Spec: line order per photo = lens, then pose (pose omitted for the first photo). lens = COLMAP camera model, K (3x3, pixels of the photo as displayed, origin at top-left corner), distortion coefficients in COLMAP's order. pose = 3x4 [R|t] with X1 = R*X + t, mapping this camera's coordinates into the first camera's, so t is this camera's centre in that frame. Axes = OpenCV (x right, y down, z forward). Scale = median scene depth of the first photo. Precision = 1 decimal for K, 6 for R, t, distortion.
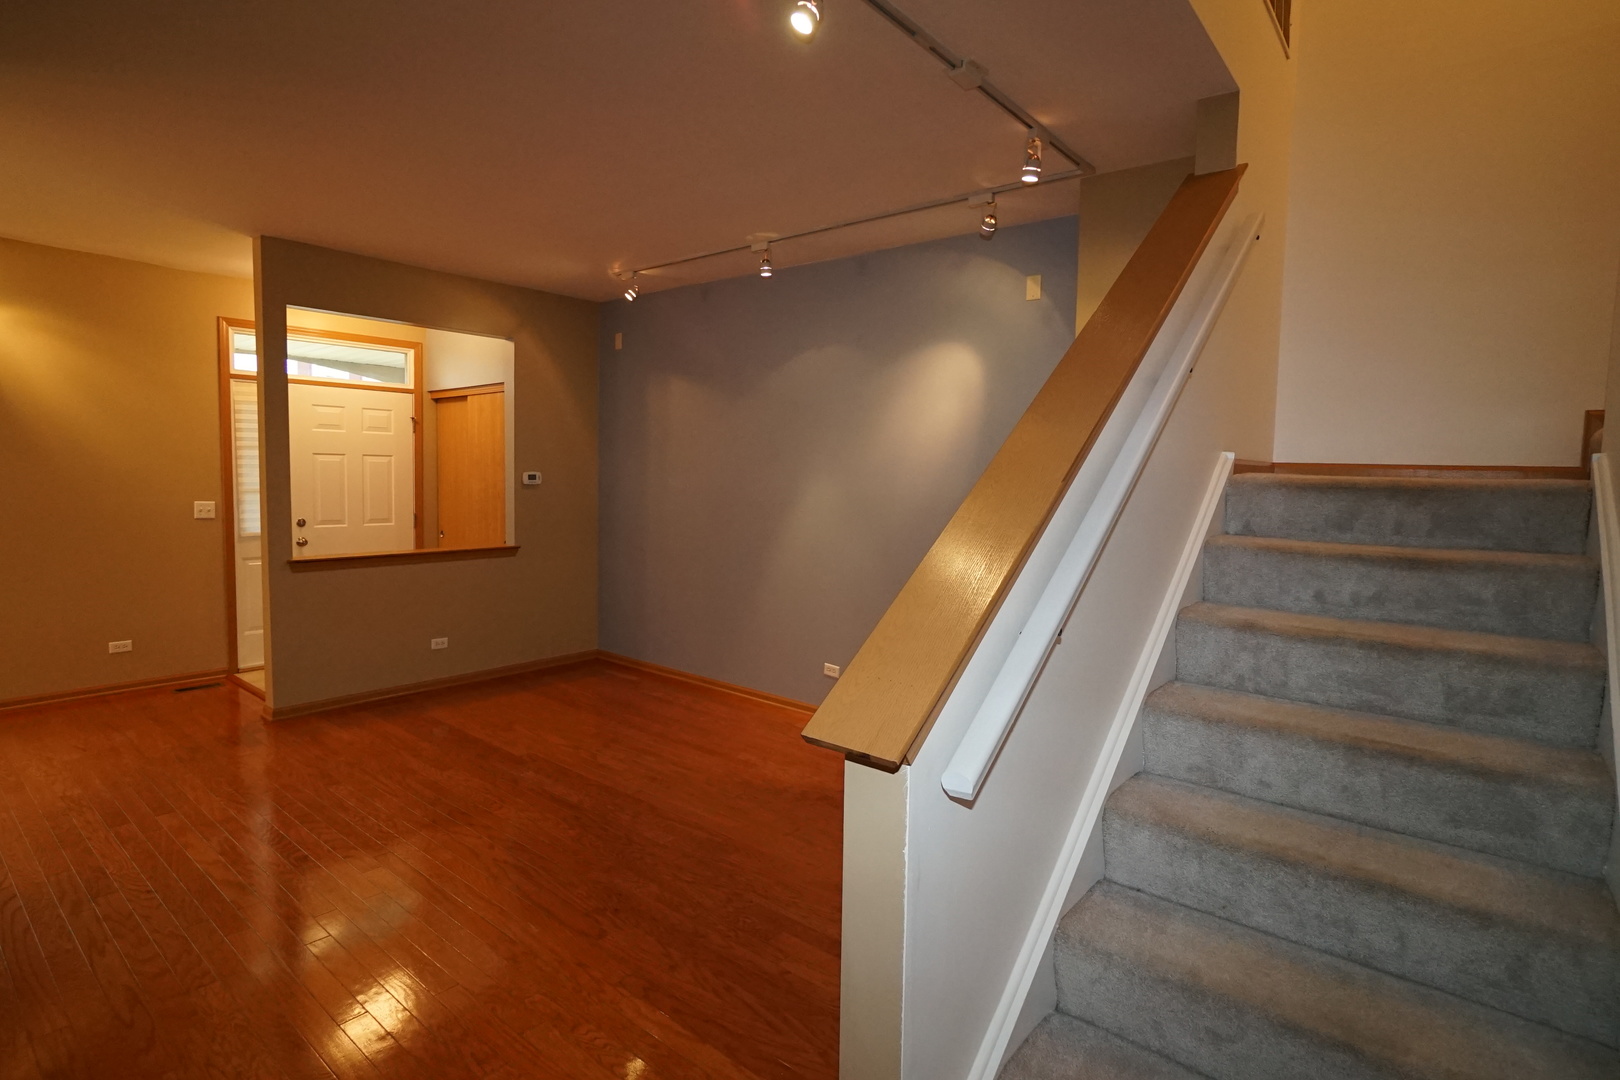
lens RADIAL K [[872.0, 0, 810.0], [0, 872.0, 540.0], [0, 0, 1]] dist [-0.003560, -0.000301]
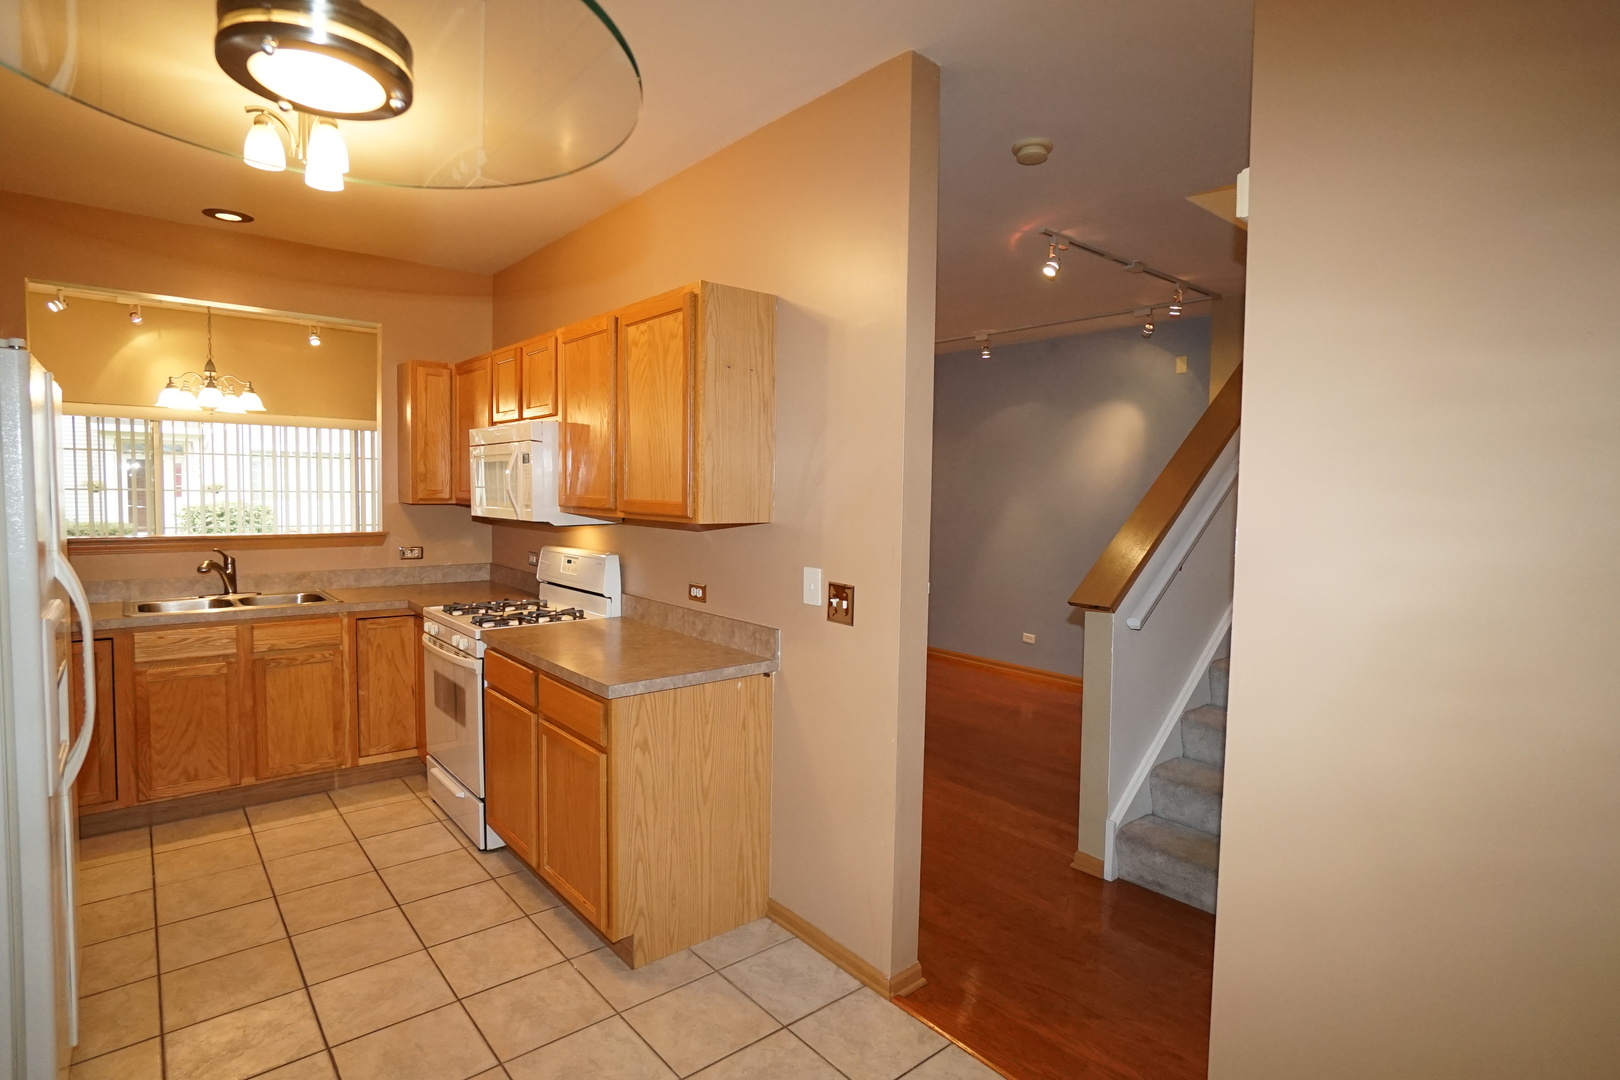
lens RADIAL K [[872.0, 0, 810.0], [0, 872.0, 540.0], [0, 0, 1]] dist [-0.003560, -0.000301]
pose [[0.985349, 0.003874, -0.170505, -0.112765], [-0.007765, 0.999724, -0.022158, 0.039346], [0.170372, 0.023157, 0.985108, -0.572871]]
